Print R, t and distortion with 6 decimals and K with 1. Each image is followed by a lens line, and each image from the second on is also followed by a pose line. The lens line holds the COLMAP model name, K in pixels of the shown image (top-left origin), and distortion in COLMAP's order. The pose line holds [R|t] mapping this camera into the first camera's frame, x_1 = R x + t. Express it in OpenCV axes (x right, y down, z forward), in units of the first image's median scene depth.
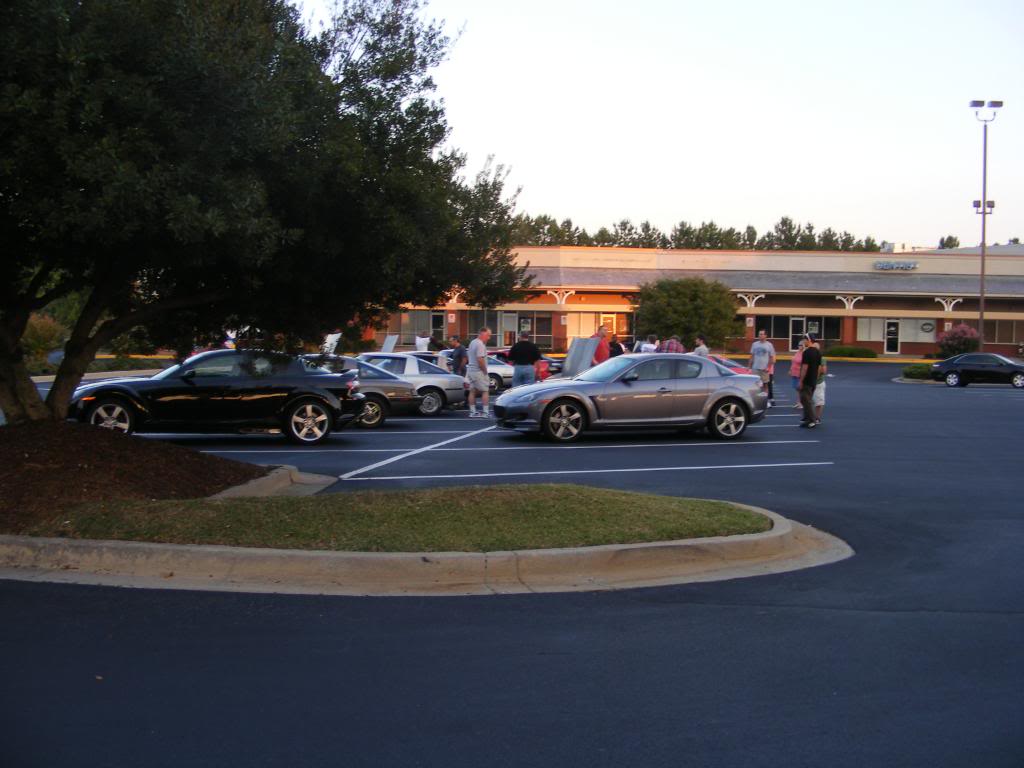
lens RADIAL K [[1211.5, 0, 513.8], [0, 1211.5, 398.7], [0, 0, 1]] dist [-0.239491, 0.316481]
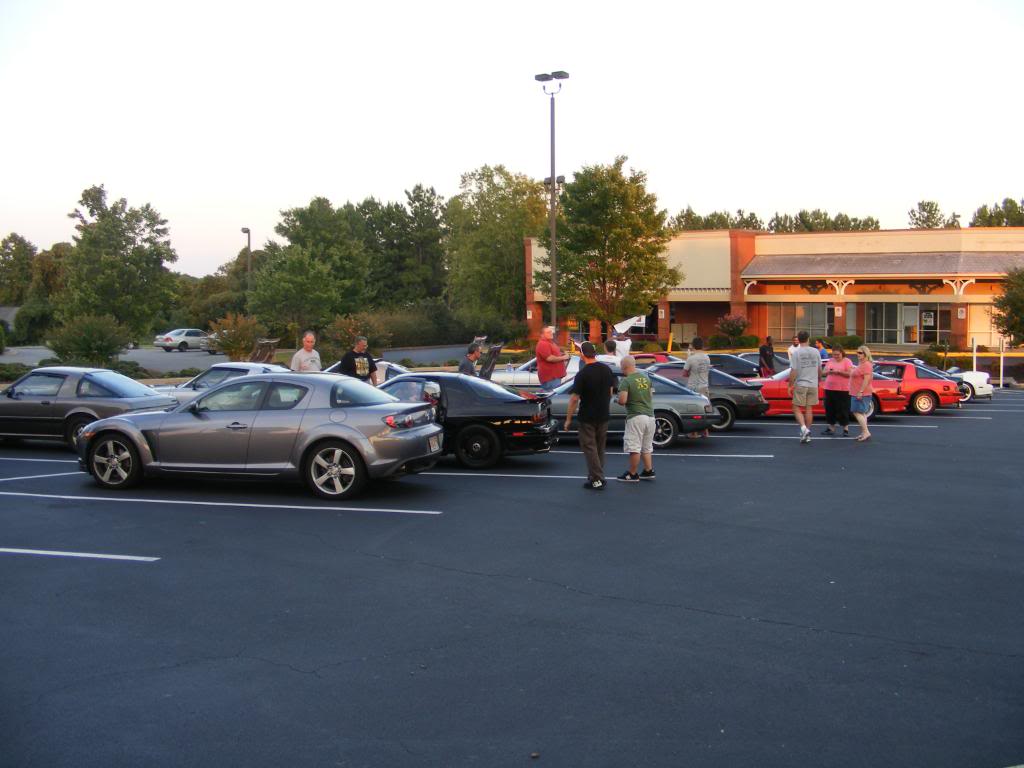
lens RADIAL K [[1211.5, 0, 513.8], [0, 1211.5, 398.7], [0, 0, 1]] dist [-0.239491, 0.316481]
pose [[0.884287, 0.026606, -0.466185, 0.405331], [-0.022449, 0.999643, 0.014470, -0.024995], [0.466404, -0.002330, 0.884569, 0.296887]]
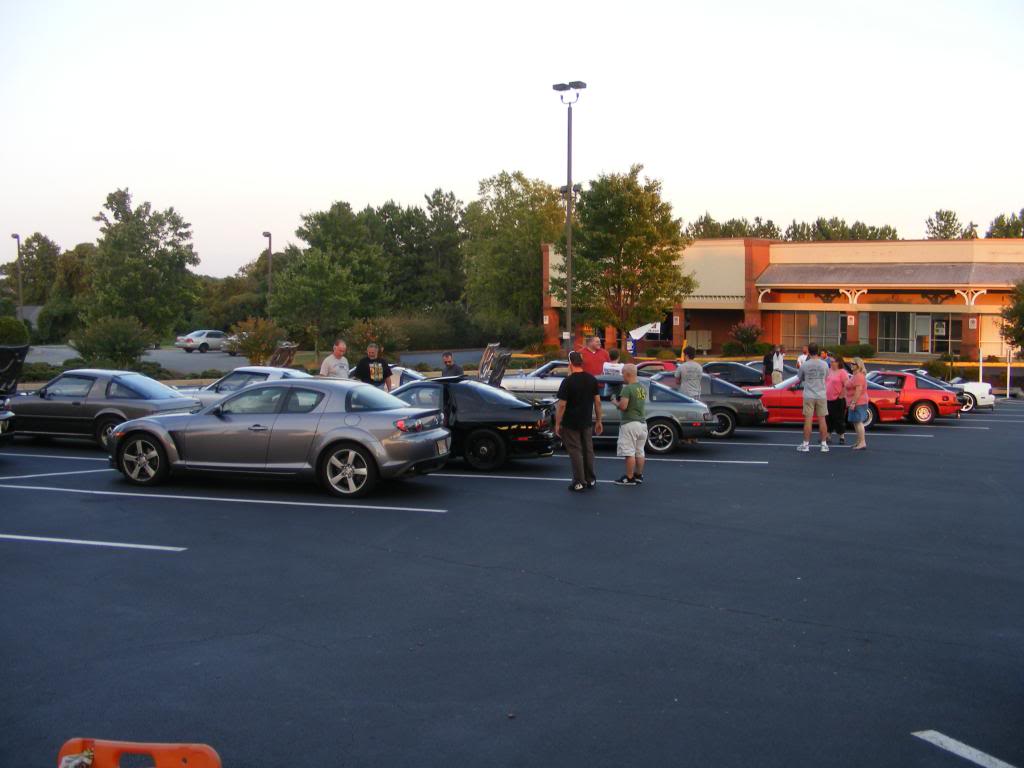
lens RADIAL K [[1211.5, 0, 513.8], [0, 1211.5, 398.7], [0, 0, 1]] dist [-0.239491, 0.316481]
pose [[0.876683, 0.035587, -0.479750, 0.426436], [-0.033976, 0.999350, 0.012042, -0.027122], [0.479867, 0.005743, 0.877323, 0.270775]]
